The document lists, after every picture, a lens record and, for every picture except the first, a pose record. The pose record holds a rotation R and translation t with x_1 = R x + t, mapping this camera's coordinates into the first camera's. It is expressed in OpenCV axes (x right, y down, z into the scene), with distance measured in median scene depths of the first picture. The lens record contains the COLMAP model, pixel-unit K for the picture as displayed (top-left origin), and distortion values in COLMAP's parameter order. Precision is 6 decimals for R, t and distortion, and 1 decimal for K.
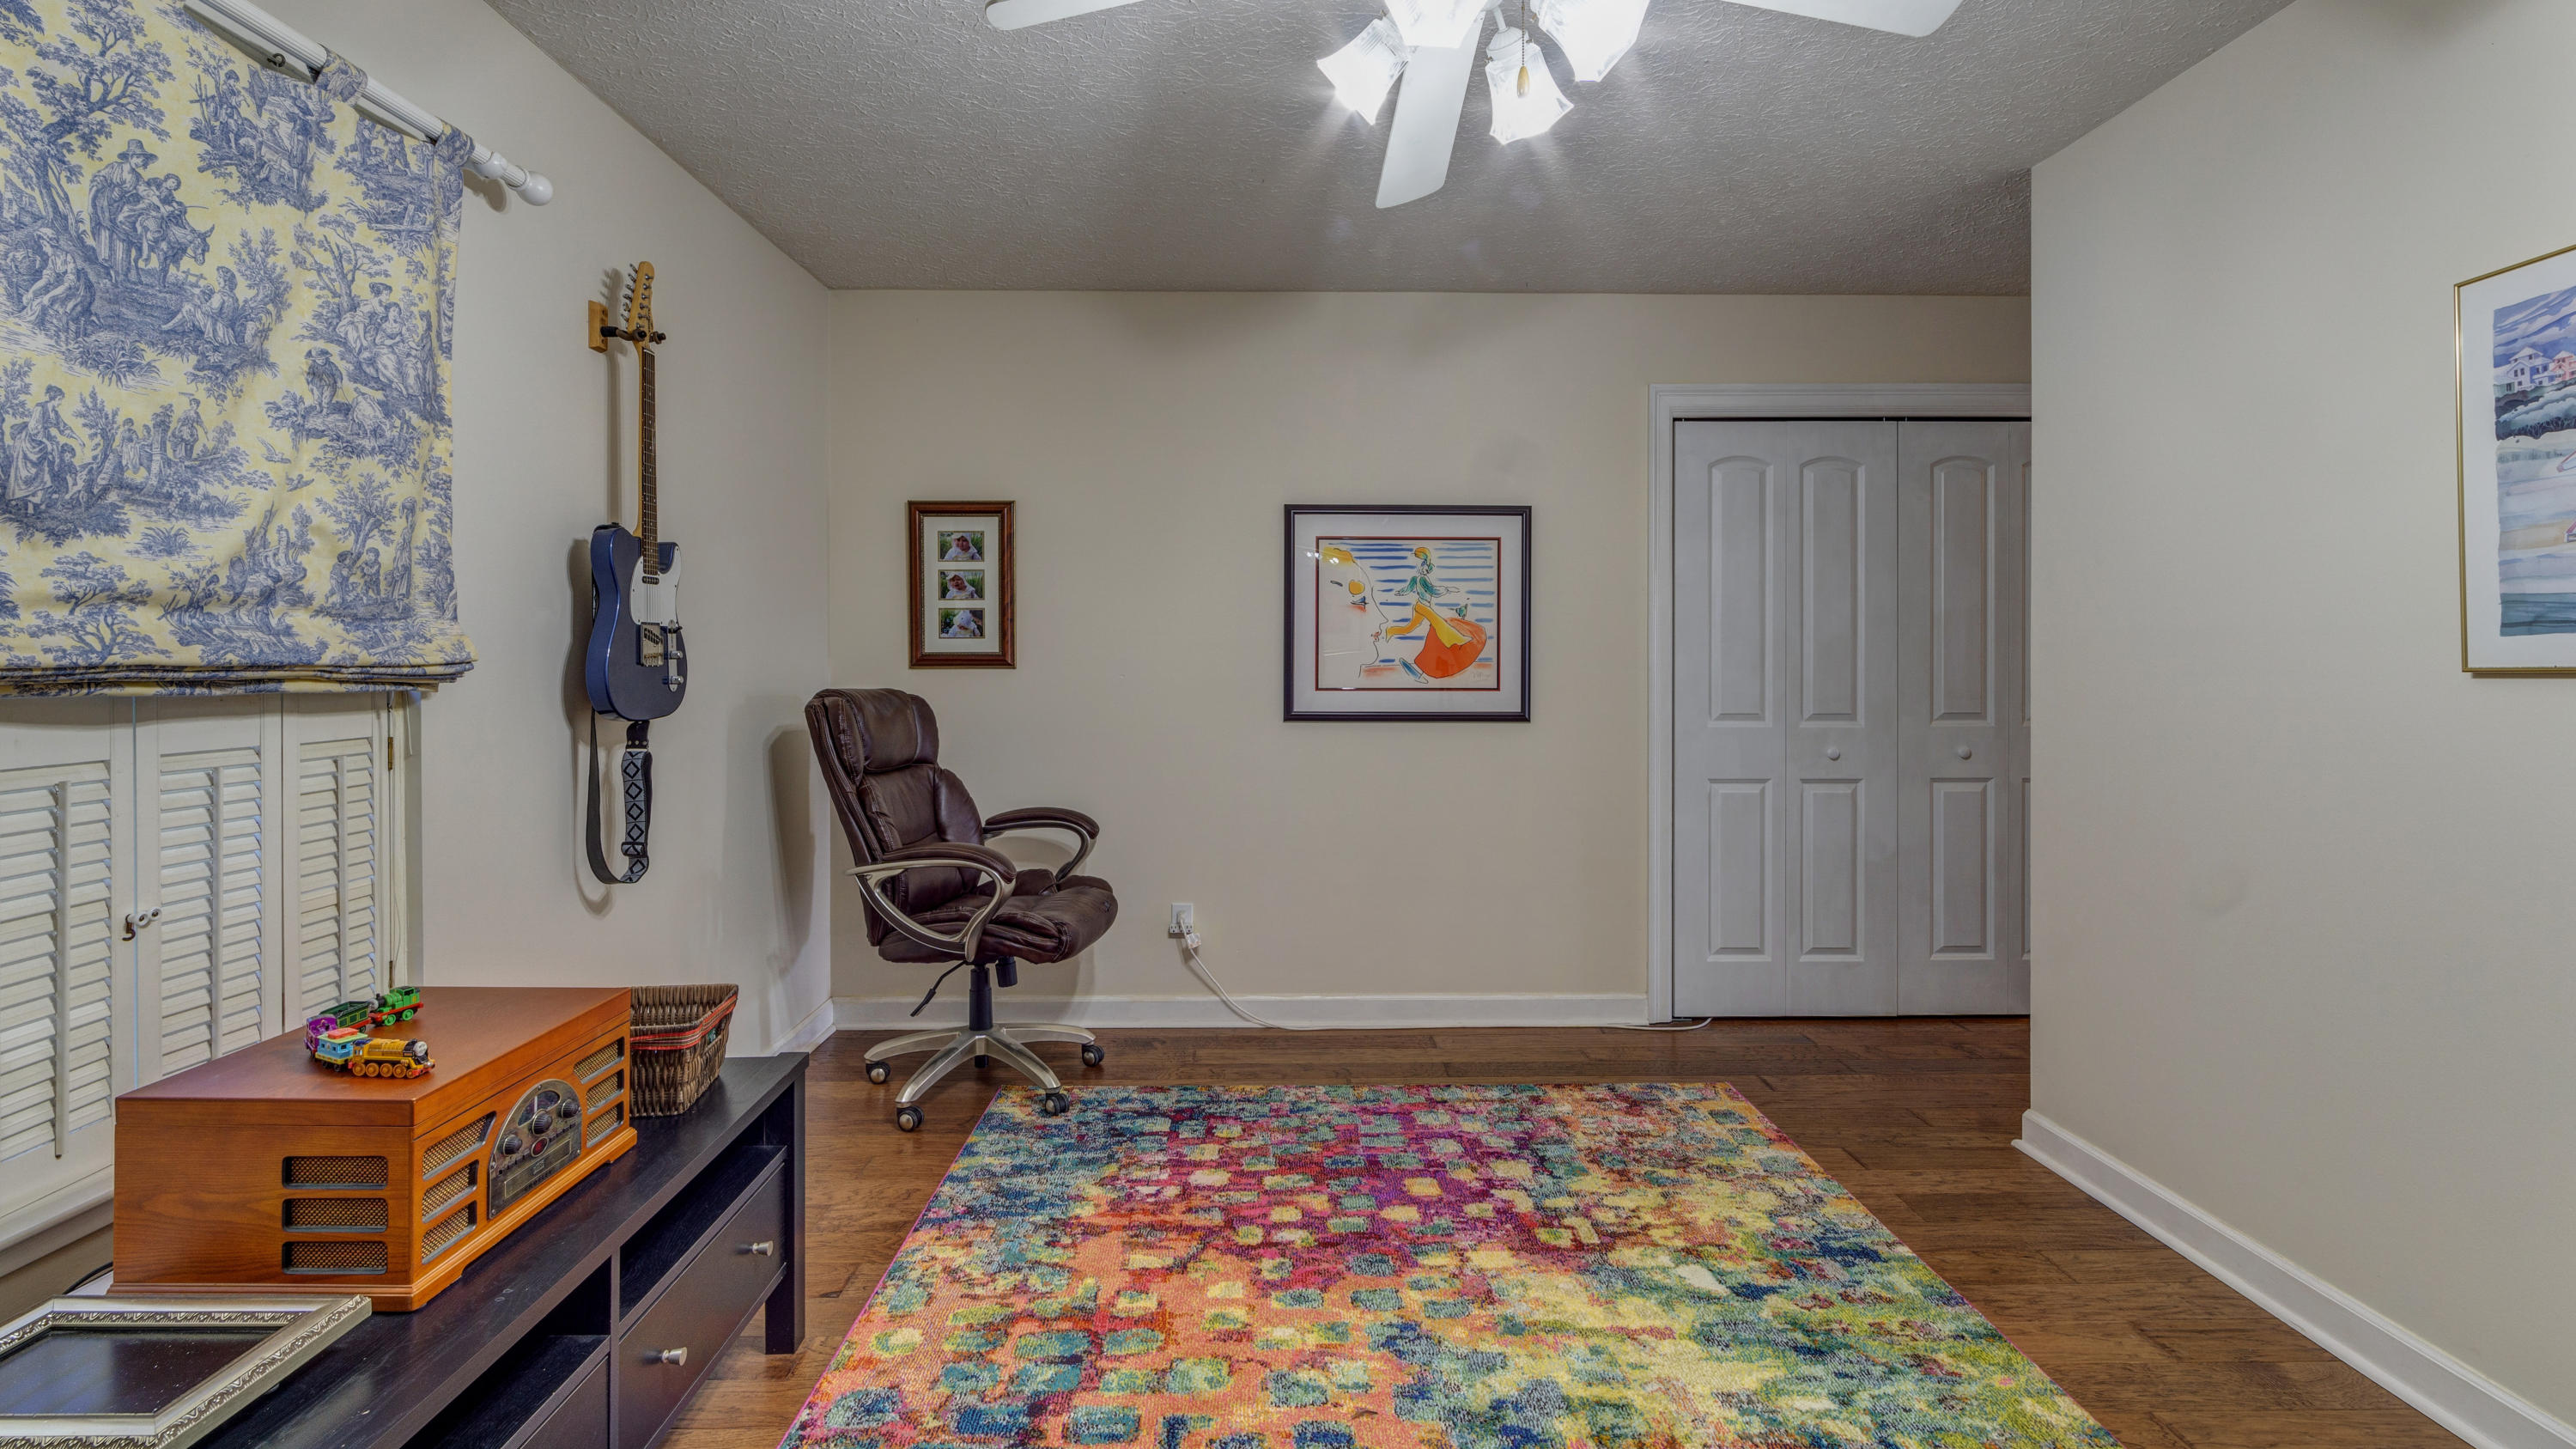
lens RADIAL K [[1133.0, 0, 1278.0], [0, 1133.0, 666.7], [0, 0, 1]] dist [-0.002379, -0.000259]
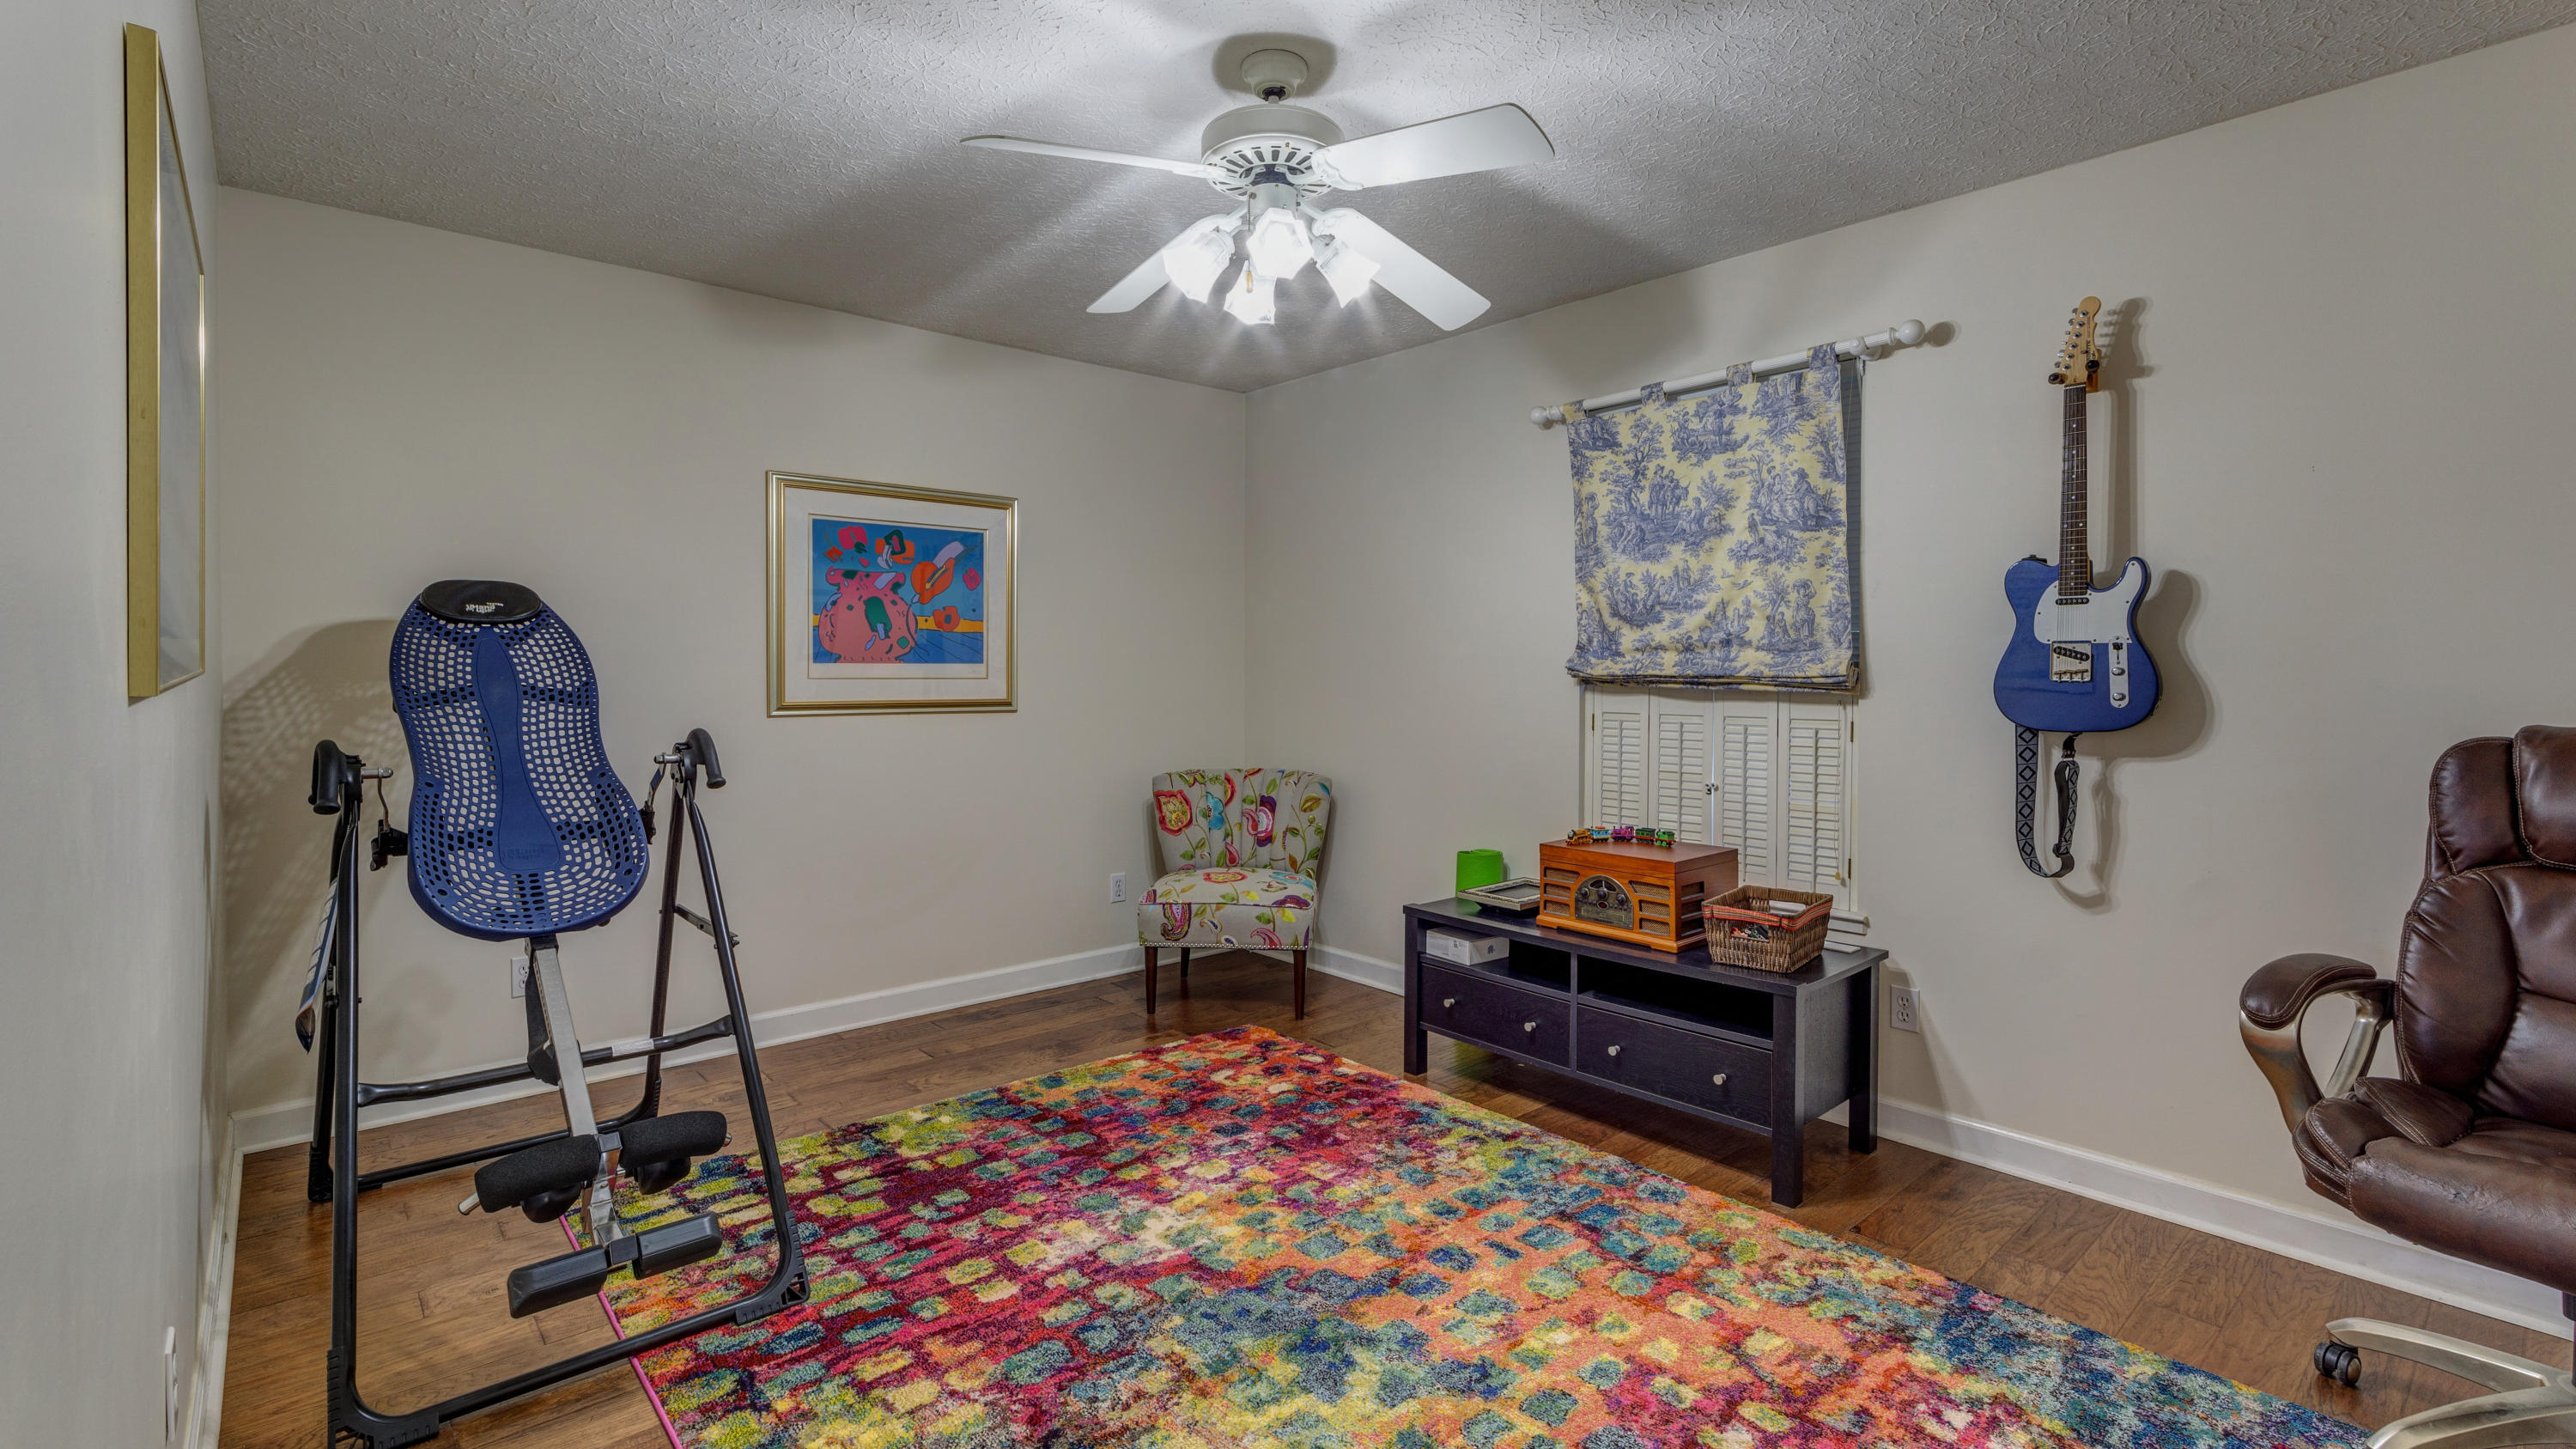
lens RADIAL K [[1136.6, 0, 1260.0], [0, 1136.6, 706.6], [0, 0, 1]] dist [-0.000736, -0.000245]
pose [[-0.765379, 0.014347, -0.643419, 1.021682], [-0.011257, 0.999300, 0.035674, -0.009218], [0.643481, 0.034547, -0.764682, 1.891855]]
